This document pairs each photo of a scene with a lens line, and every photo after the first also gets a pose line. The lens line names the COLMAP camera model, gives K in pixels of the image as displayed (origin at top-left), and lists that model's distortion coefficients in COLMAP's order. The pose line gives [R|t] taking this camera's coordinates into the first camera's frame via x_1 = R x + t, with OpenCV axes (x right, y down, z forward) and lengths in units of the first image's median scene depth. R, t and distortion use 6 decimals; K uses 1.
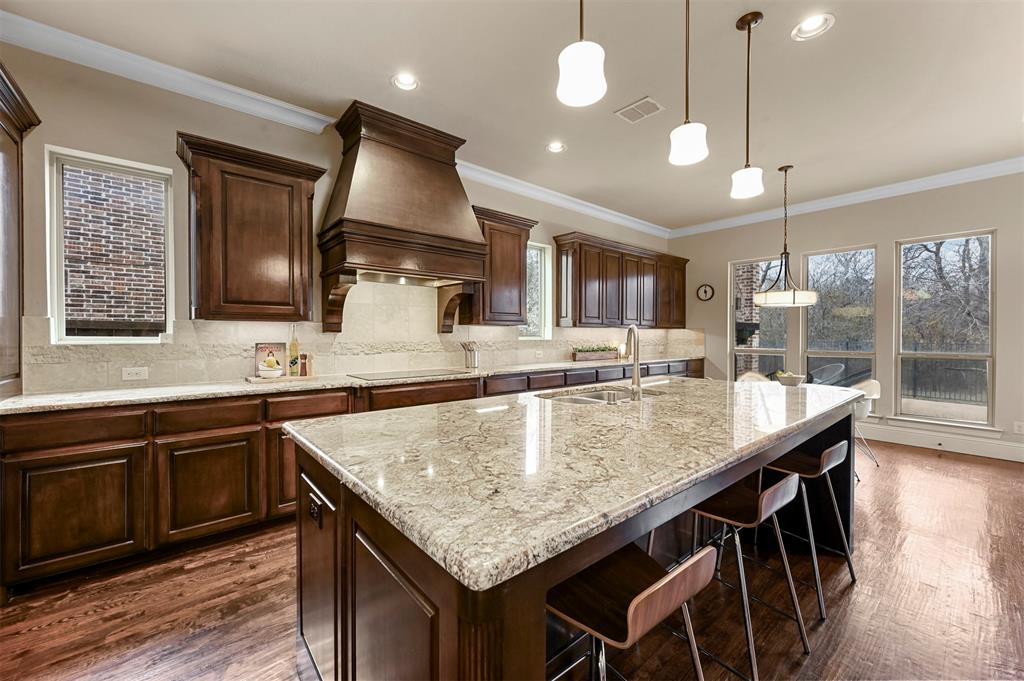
lens RADIAL K [[403.1, 0, 508.7], [0, 403.1, 338.0], [0, 0, 1]] dist [-0.004325, 0.001242]
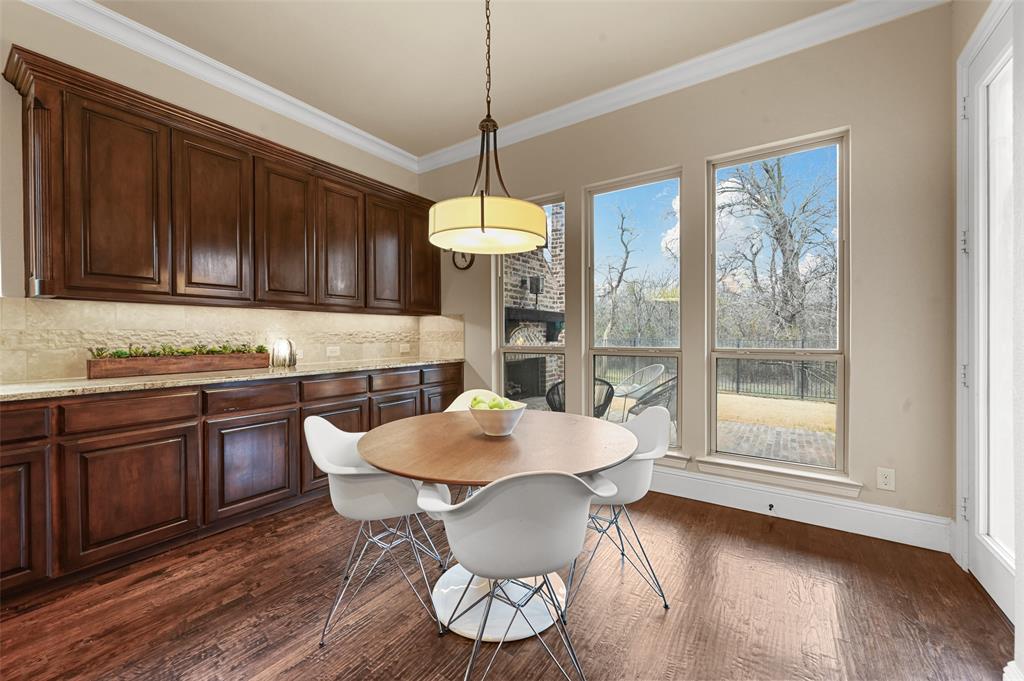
lens RADIAL K [[403.1, 0, 509.9], [0, 403.1, 338.8], [0, 0, 1]] dist [-0.004325, 0.001242]
pose [[0.962545, -0.007502, 0.271017, 0.597013], [0.007463, 0.999971, 0.001172, 0.021381], [-0.271018, 0.000894, 0.962574, 0.583810]]
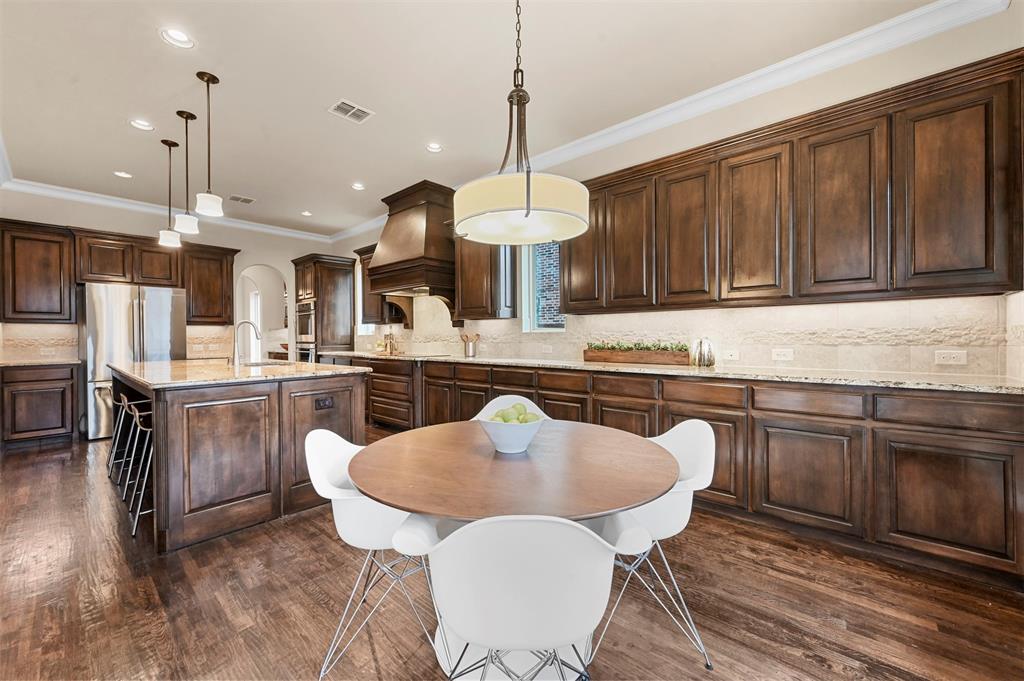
lens RADIAL K [[403.1, 0, 508.8], [0, 403.1, 337.8], [0, 0, 1]] dist [-0.004325, 0.001242]
pose [[0.141579, 0.002240, -0.989924, 1.076684], [-0.001128, 0.999997, 0.002101, 0.016981], [0.989926, 0.000819, 0.141581, 0.949380]]
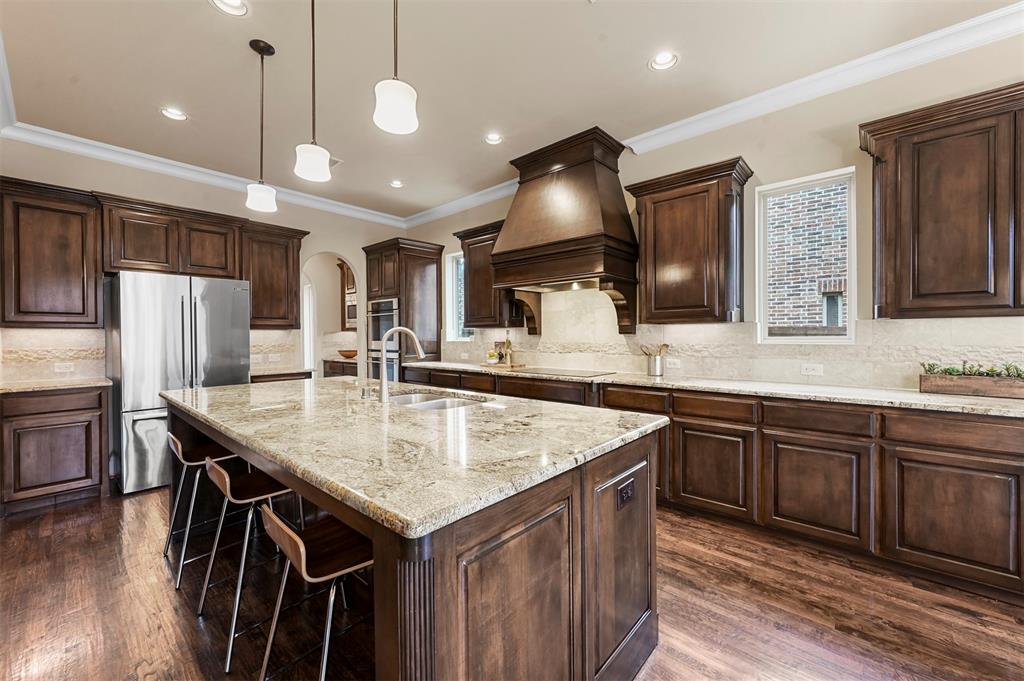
lens RADIAL K [[403.1, 0, 508.8], [0, 403.1, 338.4], [0, 0, 1]] dist [-0.004325, 0.001242]
pose [[0.137705, 0.005381, -0.990459, 0.688384], [-0.003126, 0.999983, 0.004998, -0.006303], [0.990468, 0.002408, 0.137720, 0.589669]]
